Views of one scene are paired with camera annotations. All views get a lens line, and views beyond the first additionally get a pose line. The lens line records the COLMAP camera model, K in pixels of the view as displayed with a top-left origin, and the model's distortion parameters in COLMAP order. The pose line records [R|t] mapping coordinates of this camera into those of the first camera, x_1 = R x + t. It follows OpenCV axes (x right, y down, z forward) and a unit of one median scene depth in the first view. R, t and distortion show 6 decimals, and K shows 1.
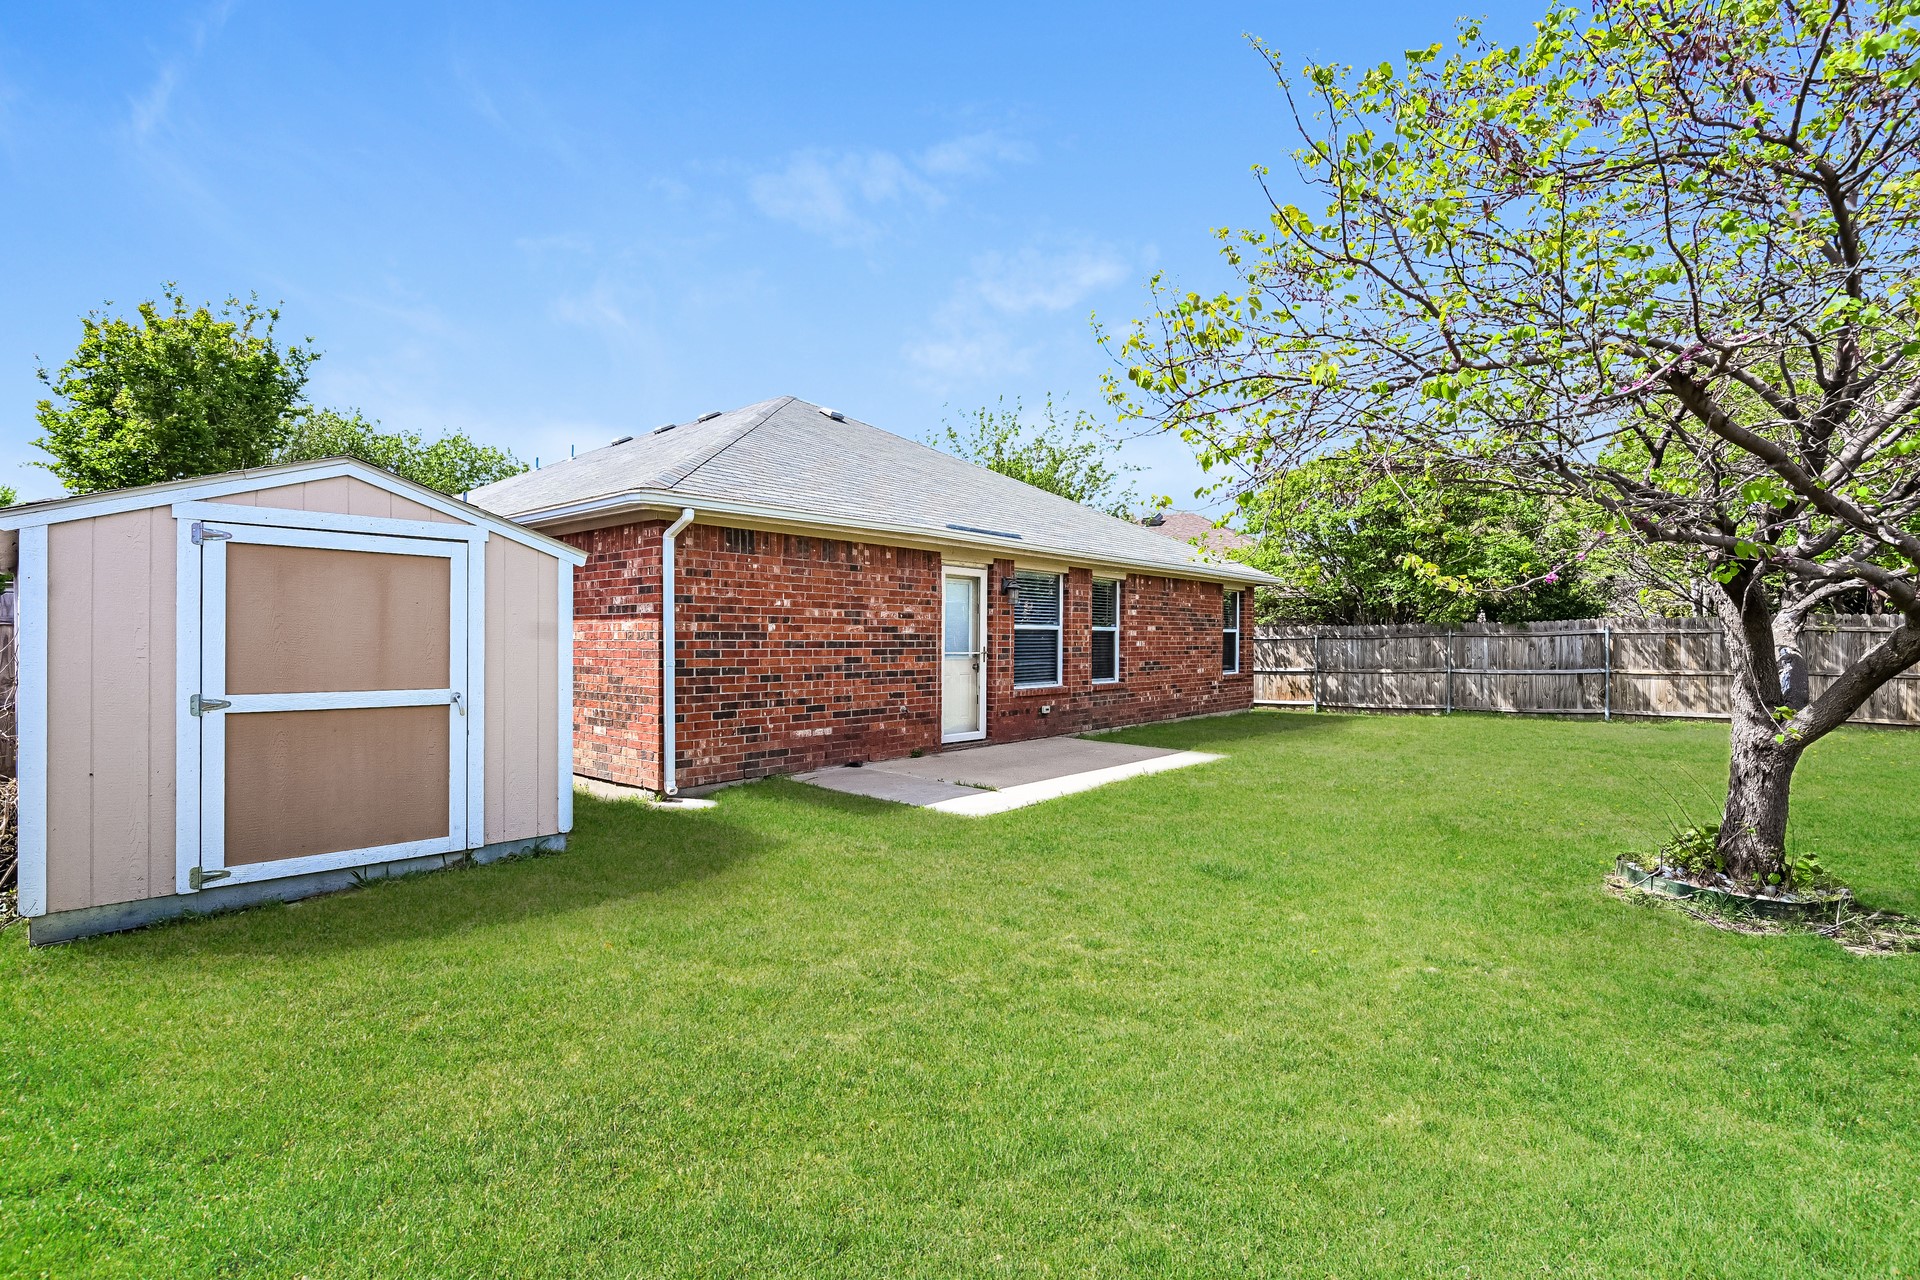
lens RADIAL K [[872.2, 0, 956.2], [0, 872.2, 634.8], [0, 0, 1]] dist [0.005804, -0.001281]
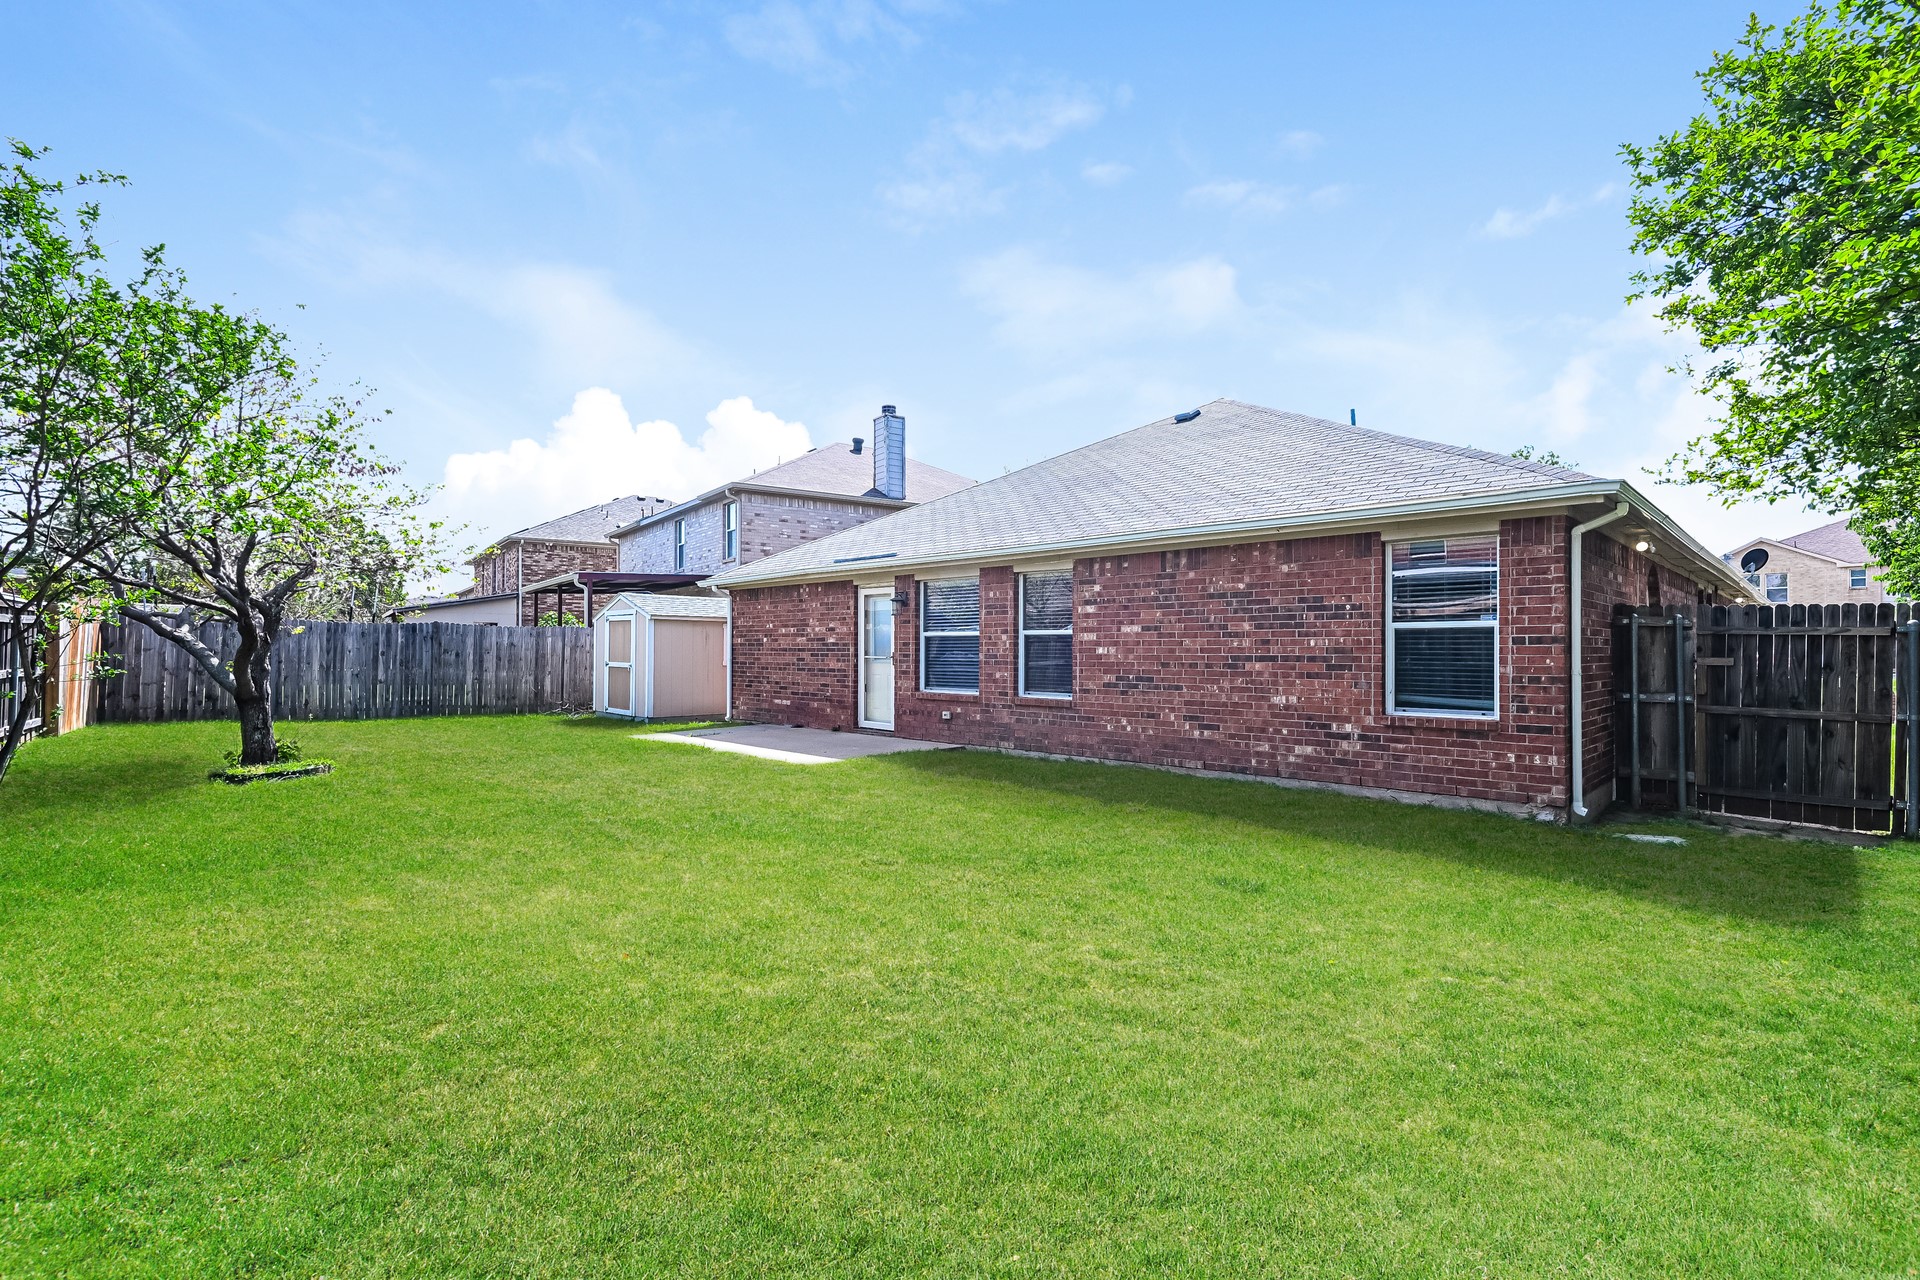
lens RADIAL K [[872.2, 0, 956.2], [0, 872.2, 634.8], [0, 0, 1]] dist [0.005804, -0.001281]
pose [[-0.064460, -0.021102, -0.997697, 1.050154], [0.001960, 0.999772, -0.021272, 0.013435], [0.997918, -0.003327, -0.064403, 1.016334]]
